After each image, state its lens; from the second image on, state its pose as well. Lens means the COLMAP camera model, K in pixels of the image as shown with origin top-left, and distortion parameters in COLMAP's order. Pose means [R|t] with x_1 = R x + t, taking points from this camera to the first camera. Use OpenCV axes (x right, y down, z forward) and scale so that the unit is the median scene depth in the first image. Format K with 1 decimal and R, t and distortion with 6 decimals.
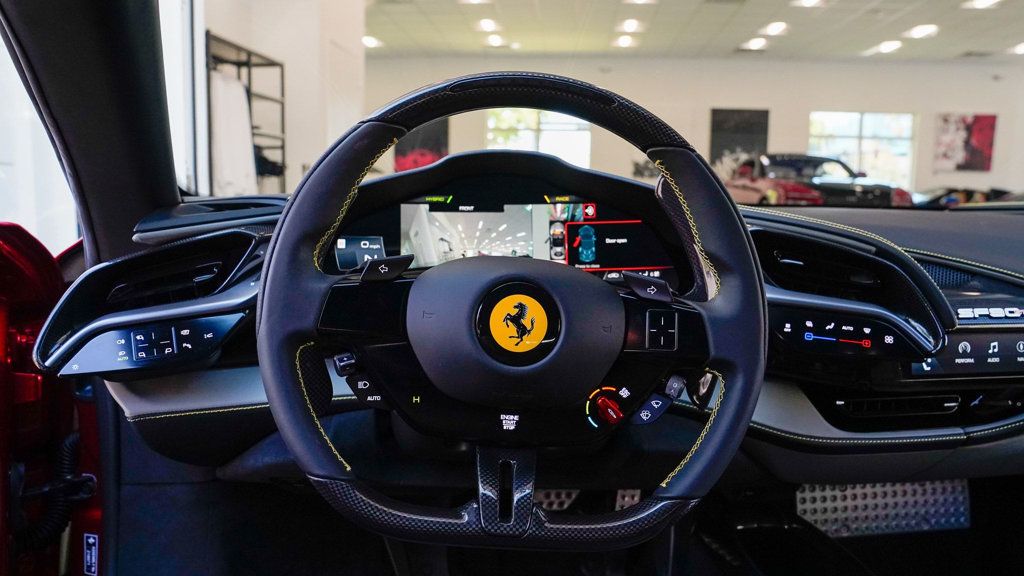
lens RADIAL K [[702.8, 0, 507.9], [0, 702.8, 292.6], [0, 0, 1]] dist [-0.138411, 0.099647]
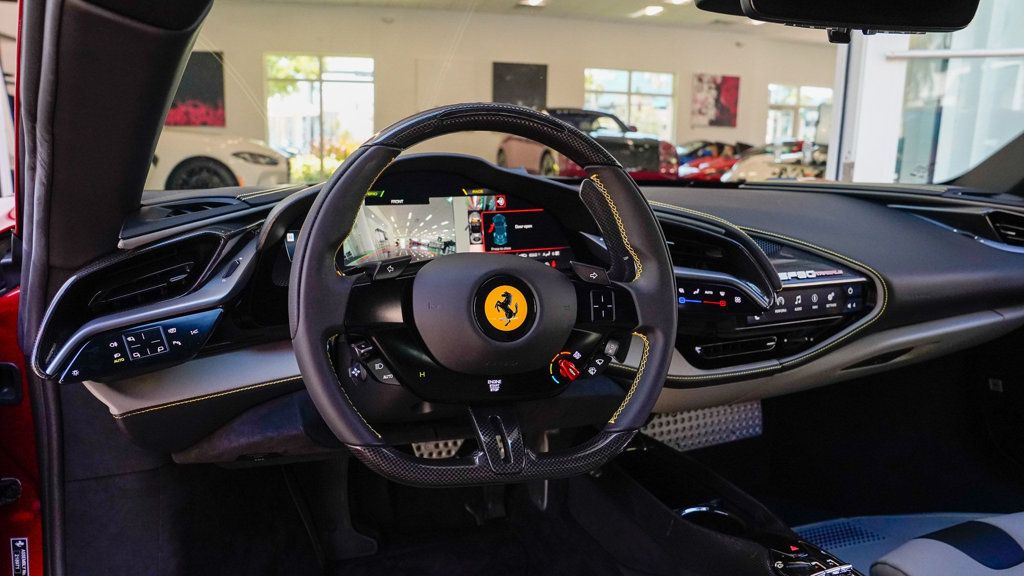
lens RADIAL K [[702.8, 0, 507.9], [0, 702.8, 292.6], [0, 0, 1]] dist [-0.138411, 0.099647]
pose [[0.952921, -0.053524, 0.298456, -0.233766], [0.032814, 0.996720, 0.073981, -0.051119], [-0.301437, -0.060704, 0.951552, -0.137939]]
